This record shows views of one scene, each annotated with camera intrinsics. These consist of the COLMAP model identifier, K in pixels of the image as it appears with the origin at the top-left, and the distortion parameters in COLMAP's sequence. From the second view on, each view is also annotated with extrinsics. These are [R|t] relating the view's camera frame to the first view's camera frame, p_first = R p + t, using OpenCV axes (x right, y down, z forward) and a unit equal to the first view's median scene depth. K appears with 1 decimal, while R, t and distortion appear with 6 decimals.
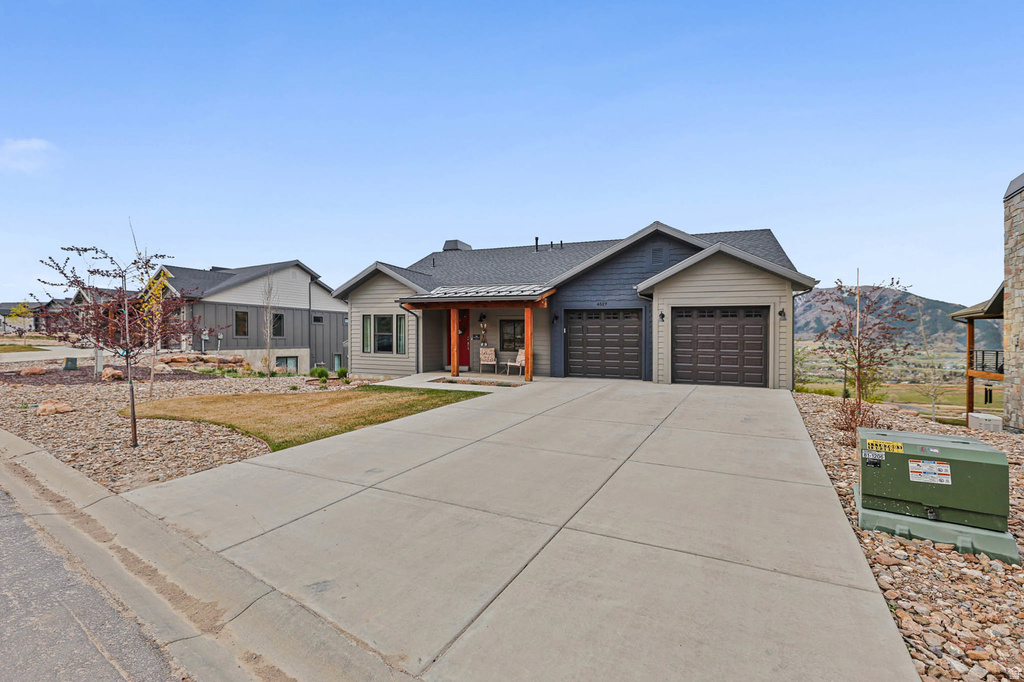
lens RADIAL K [[427.5, 0, 512.0], [0, 427.5, 341.0], [0, 0, 1]] dist [0.000891, 0.000130]
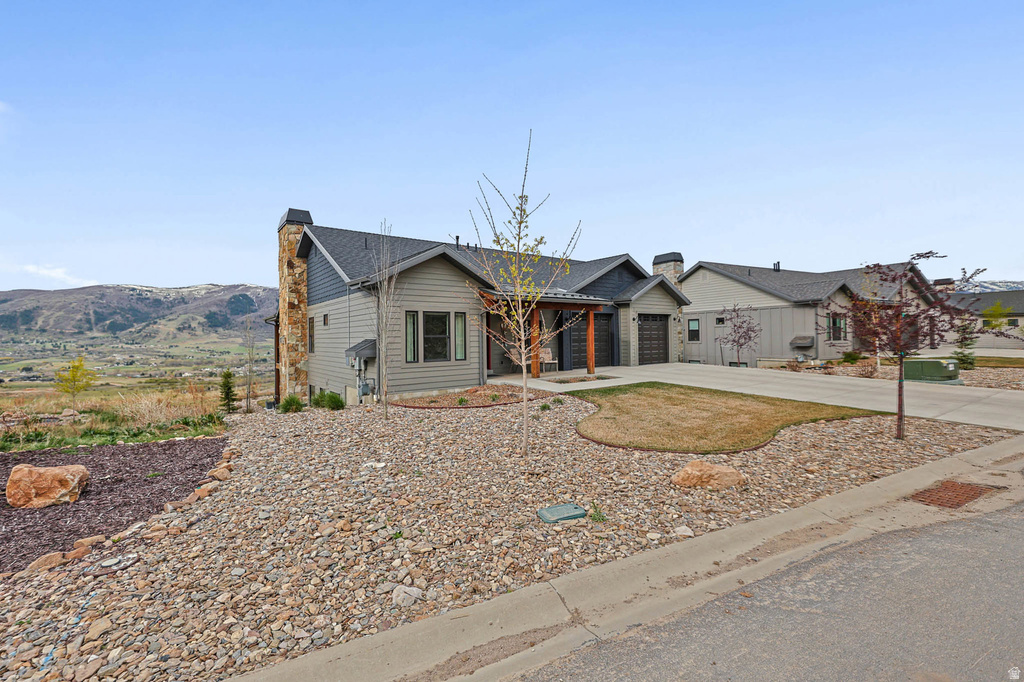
lens RADIAL K [[419.9, 0, 505.5], [0, 419.9, 323.0], [0, 0, 1]] dist [0.003230, 0.000224]
pose [[0.539692, 0.005989, 0.841841, -0.907685], [0.026513, 0.999358, -0.024107, -0.019846], [-0.841445, 0.035331, 0.539186, 0.503674]]
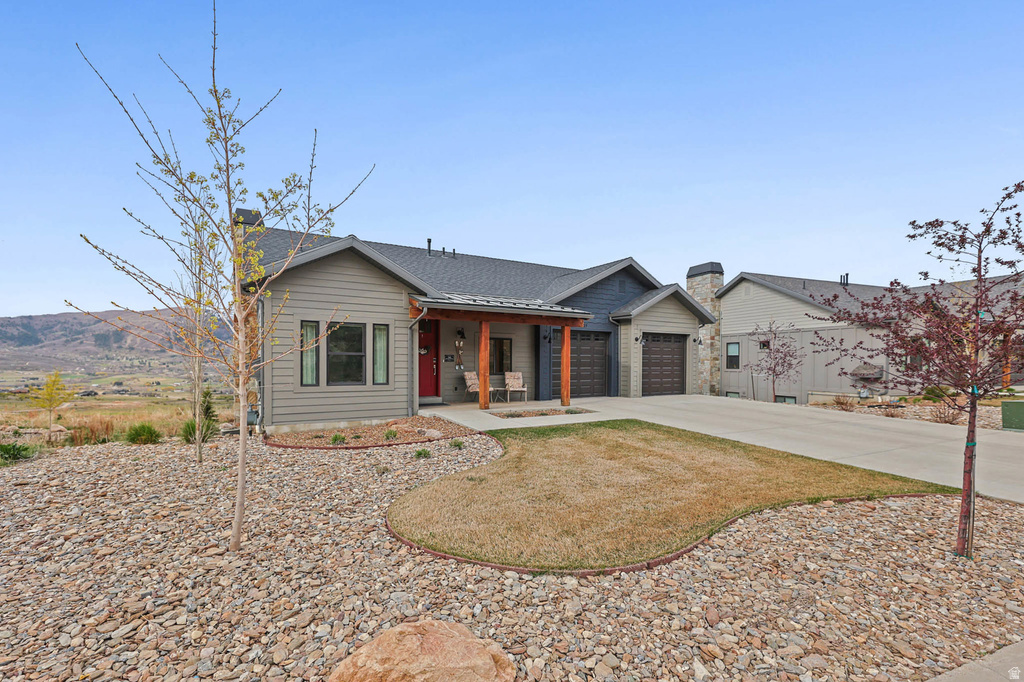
lens RADIAL K [[434.6, 0, 504.8], [0, 434.6, 360.2], [0, 0, 1]] dist [-0.002095, -0.000570]
pose [[0.632707, -0.008196, 0.774348, -0.665572], [0.008723, 0.999956, 0.003456, -0.007812], [-0.774342, 0.004568, 0.632750, 0.445270]]
